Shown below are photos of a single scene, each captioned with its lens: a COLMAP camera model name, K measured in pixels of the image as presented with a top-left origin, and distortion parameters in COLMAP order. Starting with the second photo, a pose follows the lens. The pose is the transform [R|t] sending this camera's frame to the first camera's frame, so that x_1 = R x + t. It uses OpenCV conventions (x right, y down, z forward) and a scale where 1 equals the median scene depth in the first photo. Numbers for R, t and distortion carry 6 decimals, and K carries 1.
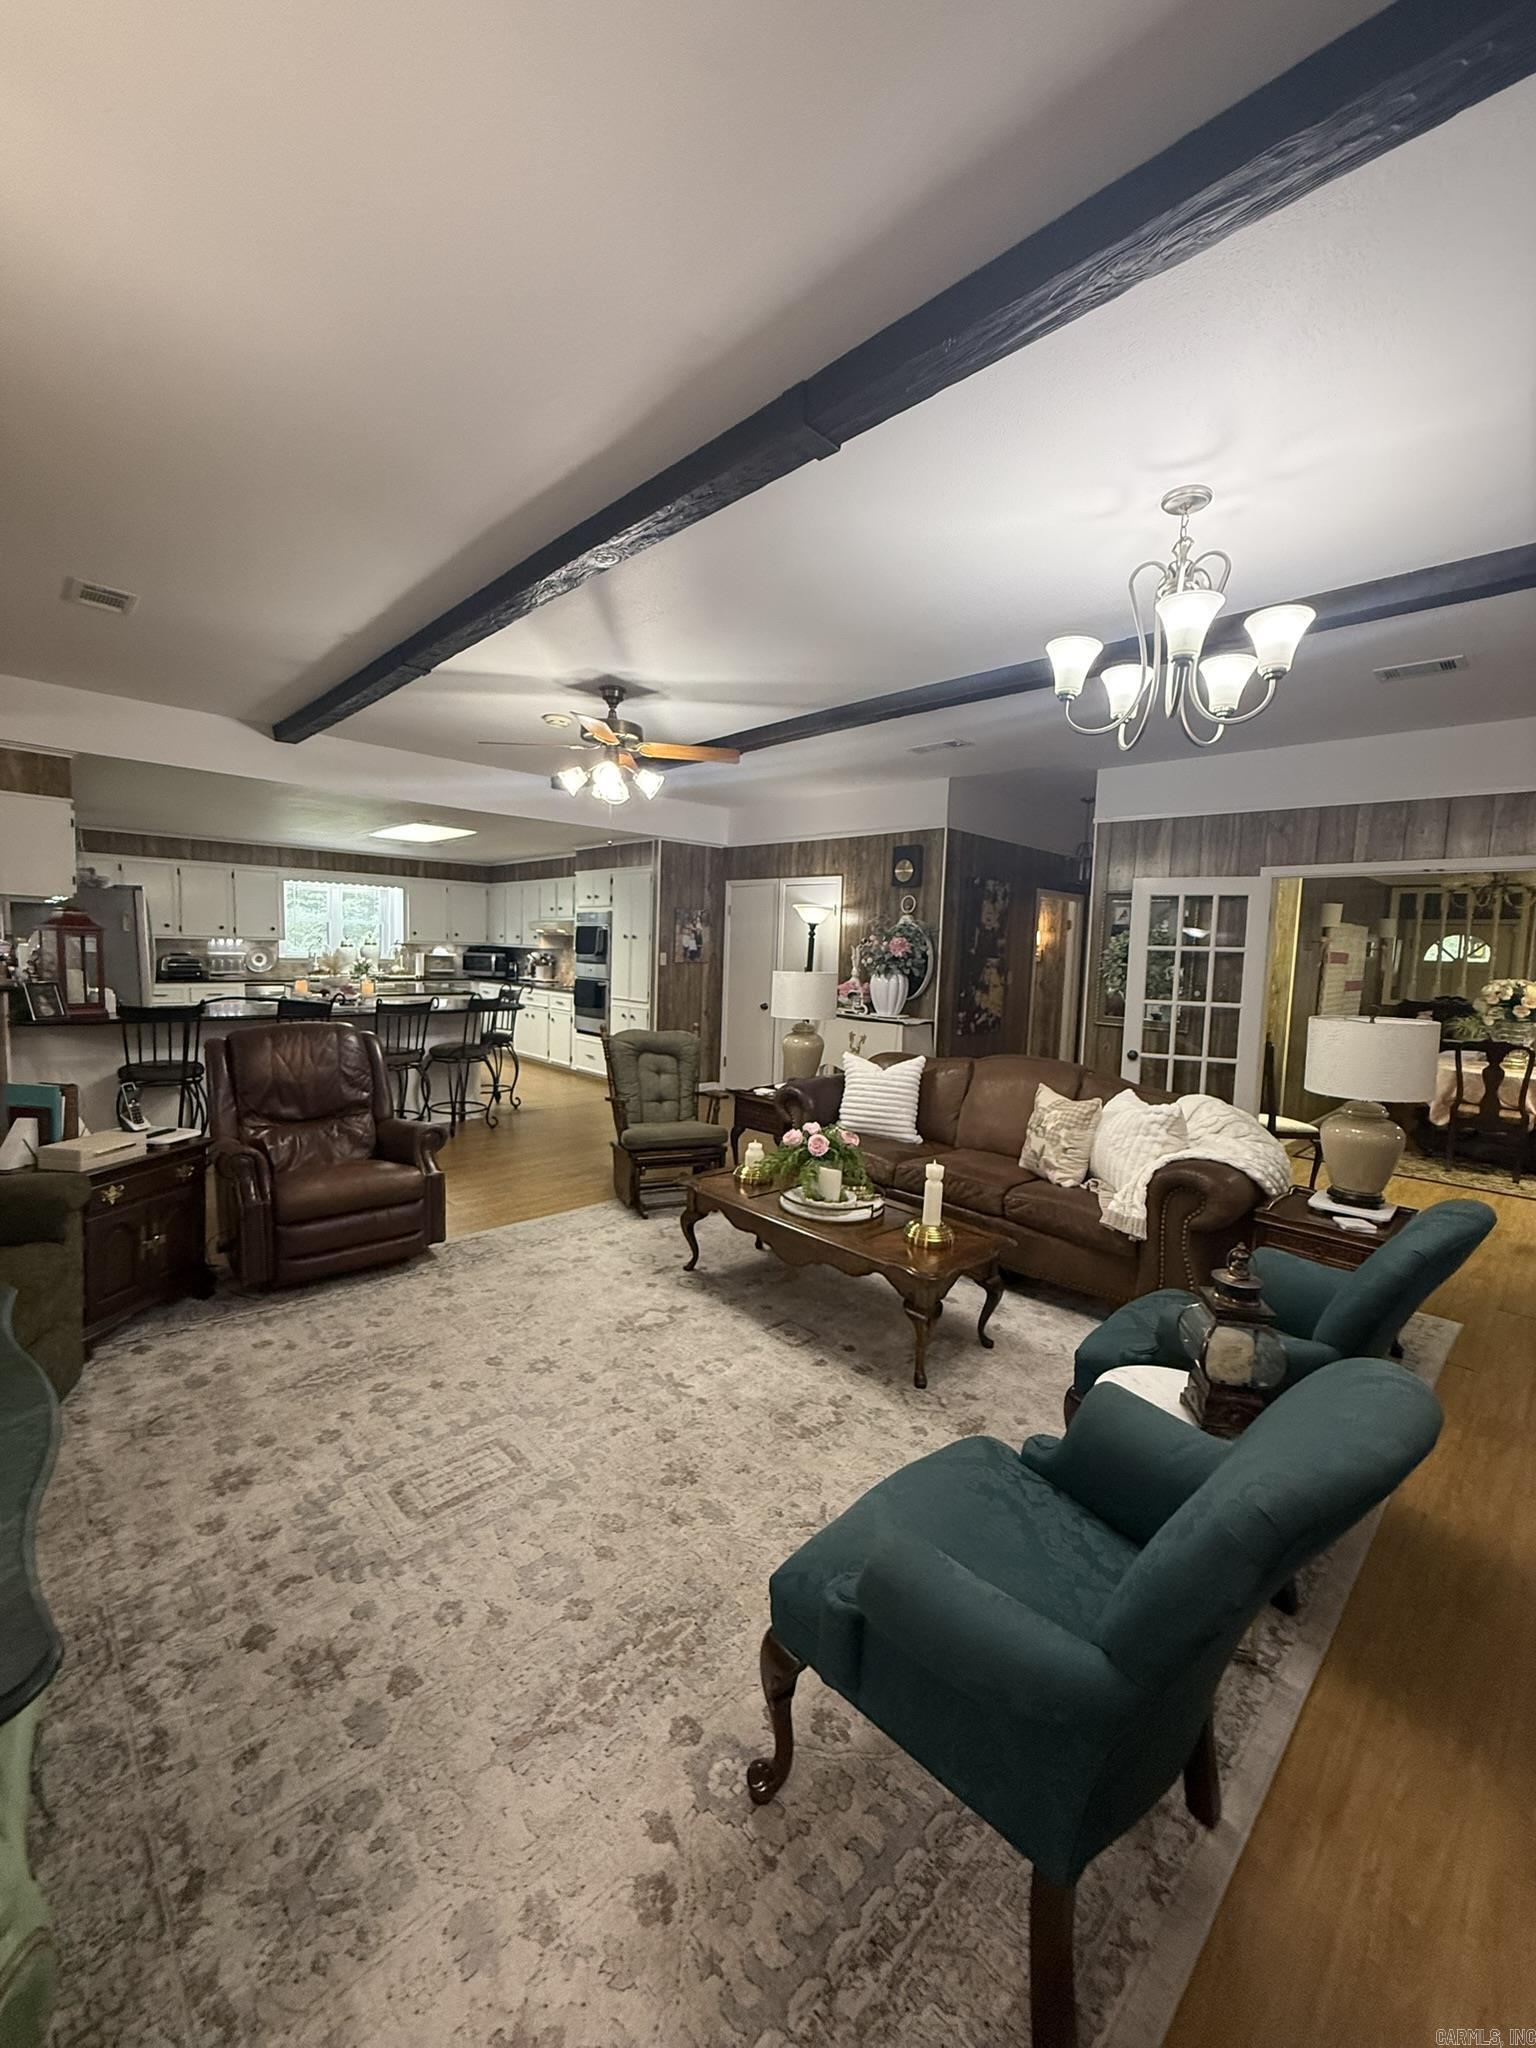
lens RADIAL K [[817.0, 0, 774.8], [0, 817.0, 1021.1], [0, 0, 1]] dist [-0.001312, 0.000692]
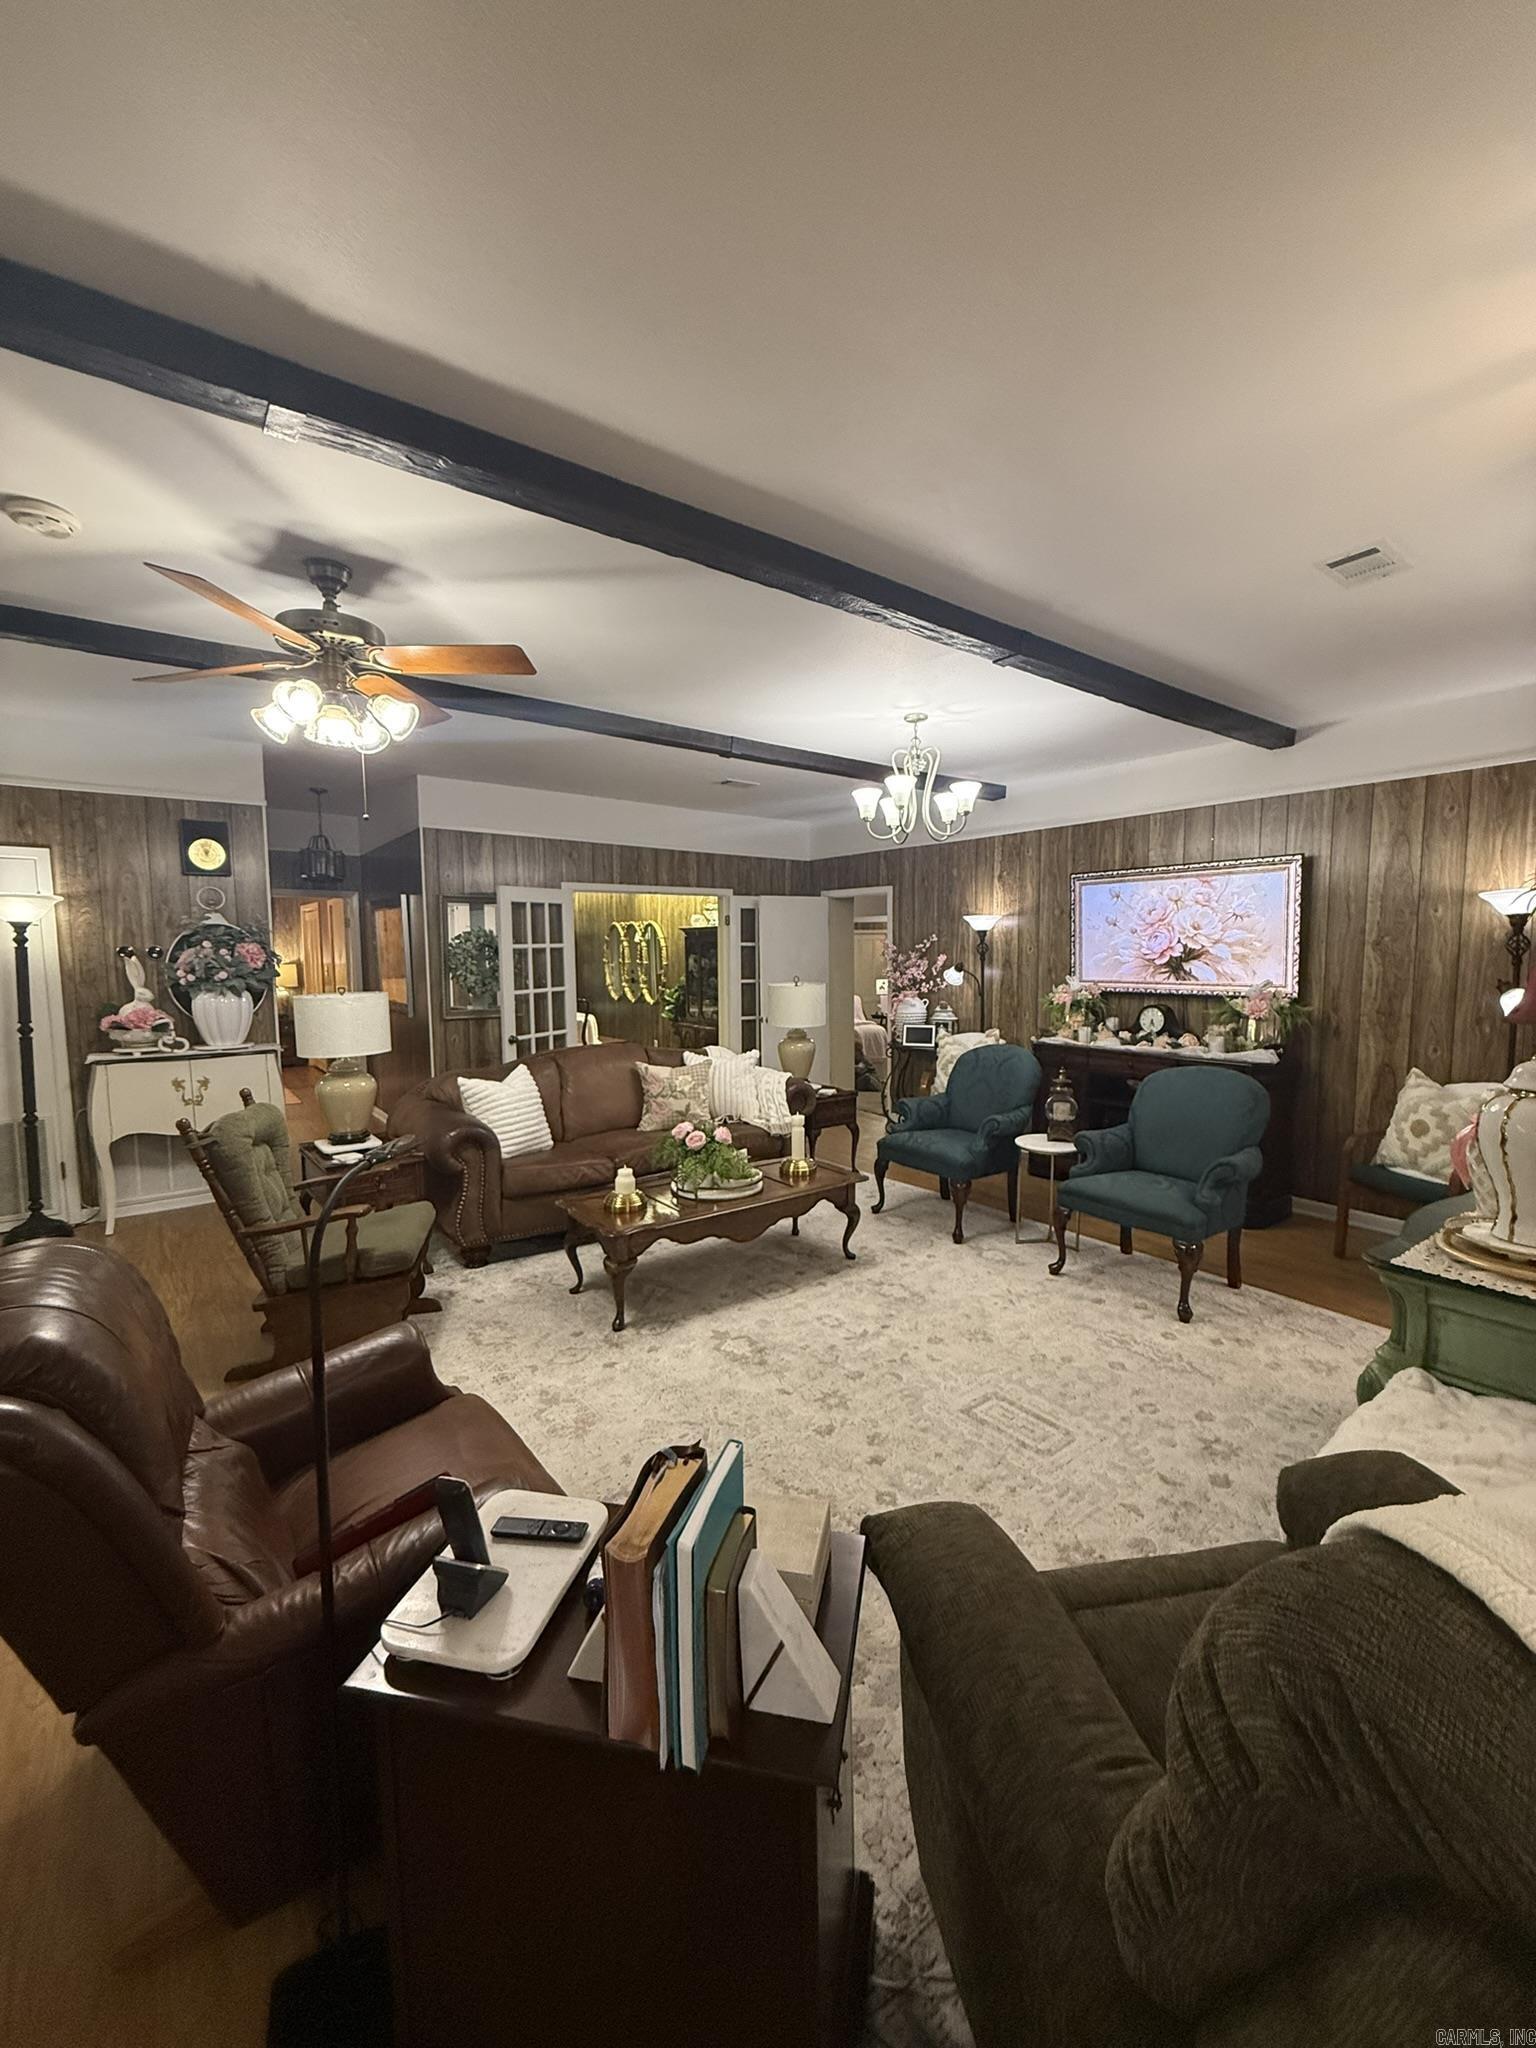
lens RADIAL K [[817.0, 0, 763.9], [0, 817.0, 1017.5], [0, 0, 1]] dist [-0.001312, 0.000692]
pose [[0.130994, -0.121852, 0.983866, -0.533653], [0.100137, 0.988968, 0.109152, -0.065540], [-0.986313, 0.084223, 0.141751, 0.400957]]
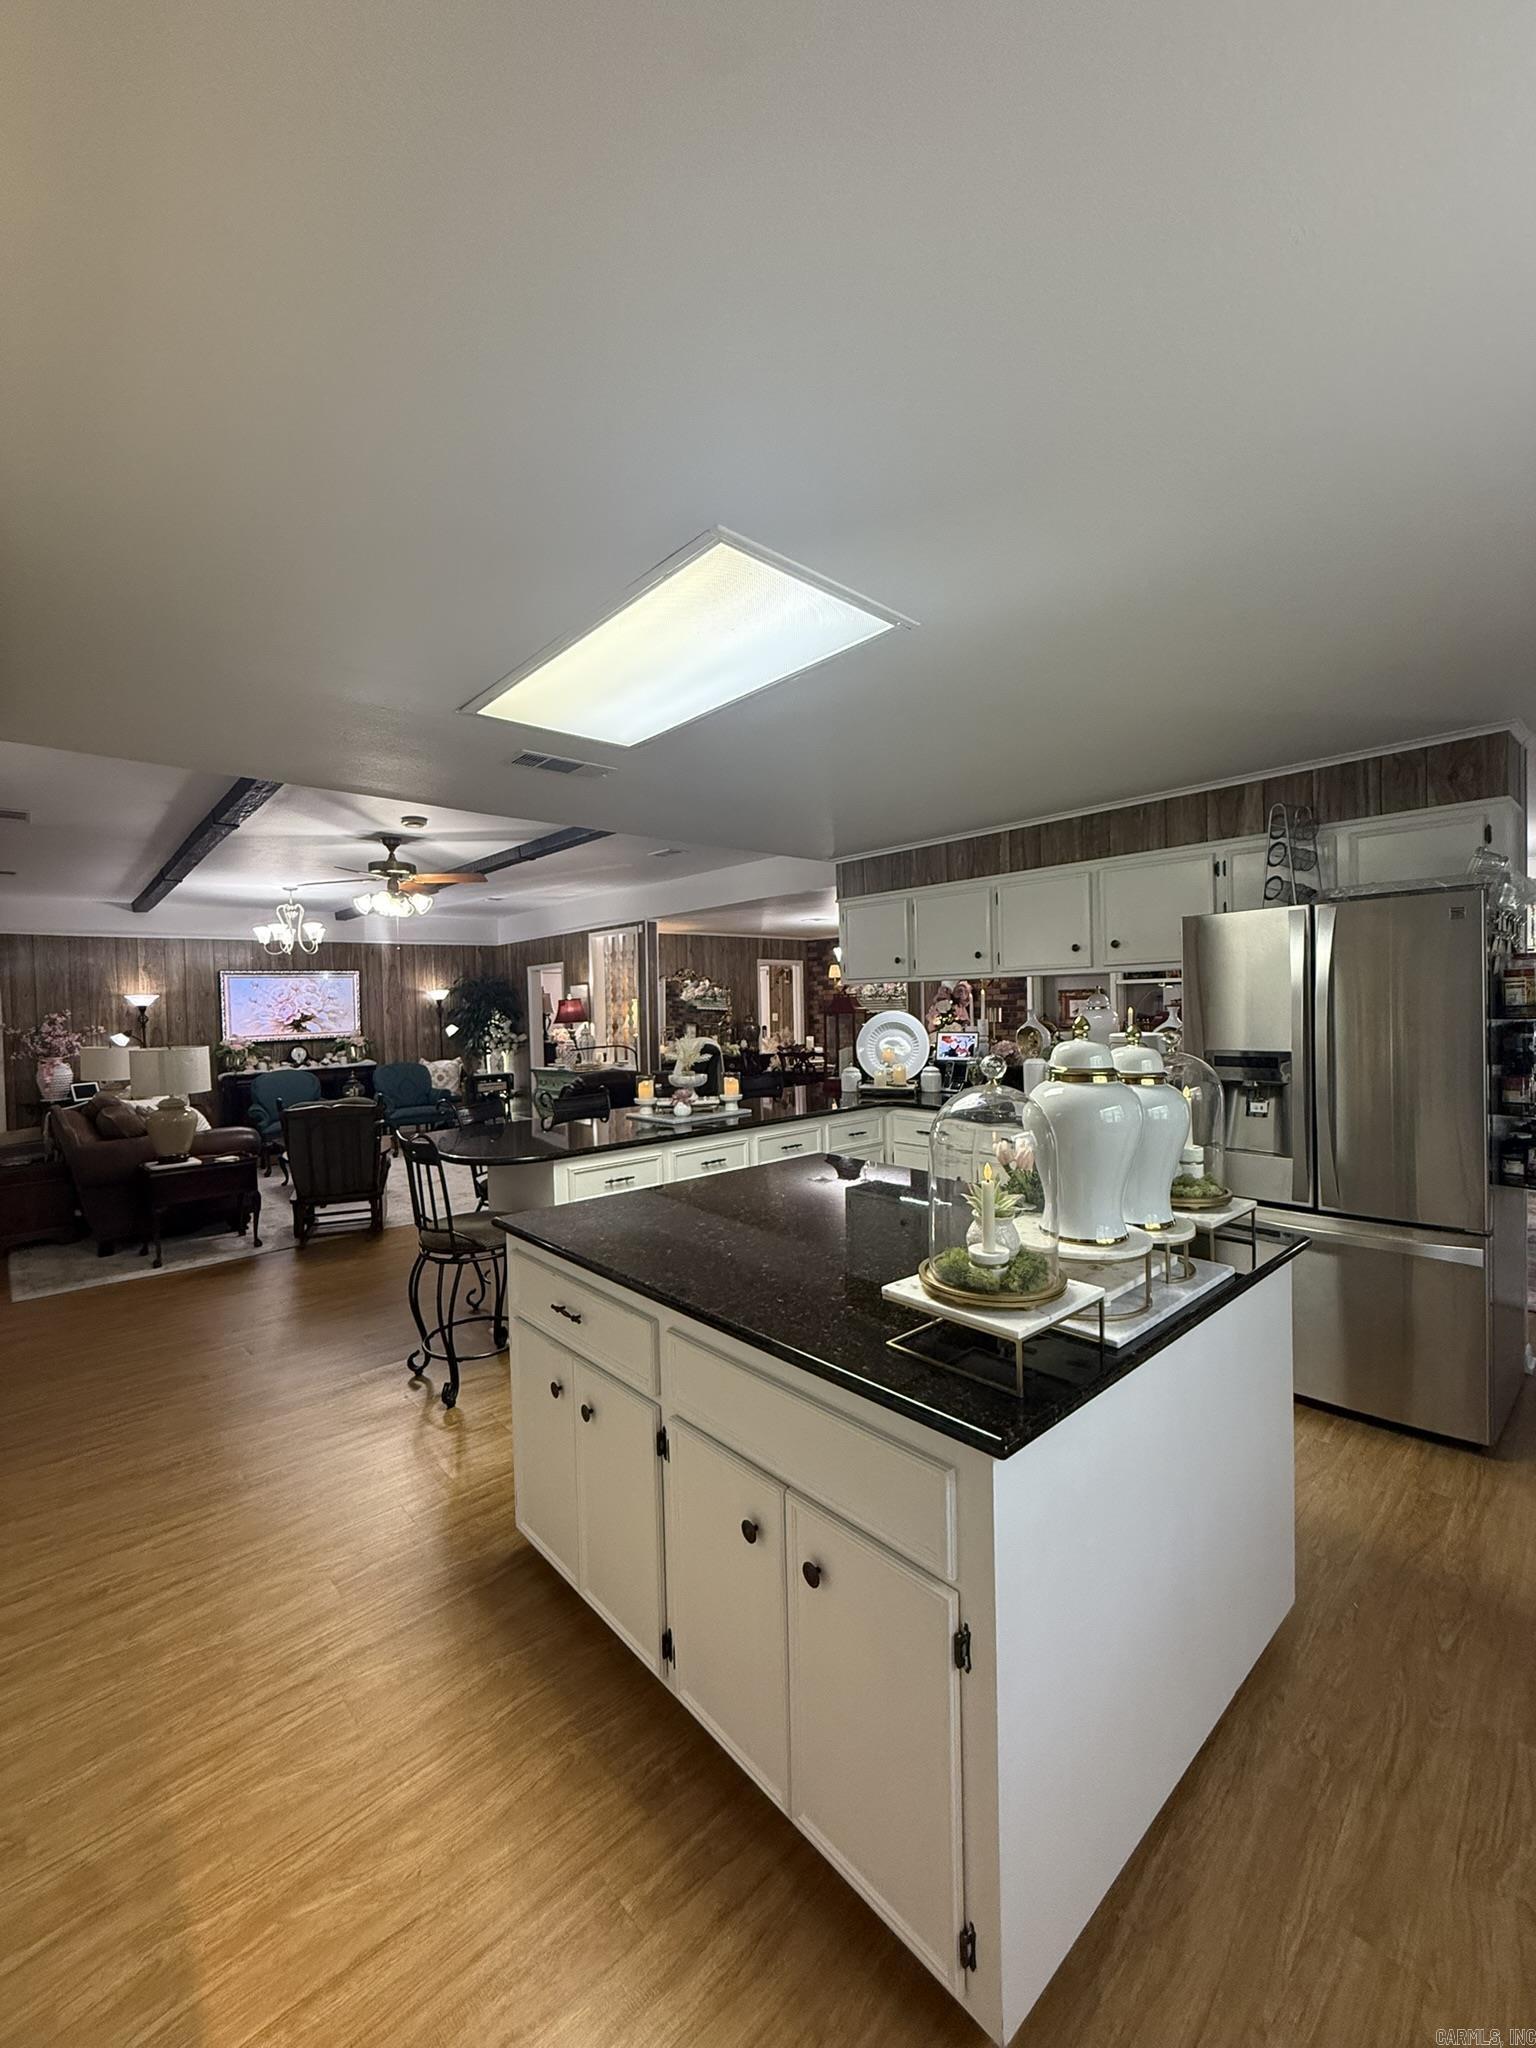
lens RADIAL K [[817.0, 0, 769.9], [0, 817.0, 1019.6], [0, 0, 1]] dist [-0.001312, 0.000692]
pose [[-0.999633, -0.007556, 0.026021, -0.585722], [-0.004634, 0.993855, 0.110589, -0.167332], [-0.026697, 0.110428, -0.993526, 1.589447]]
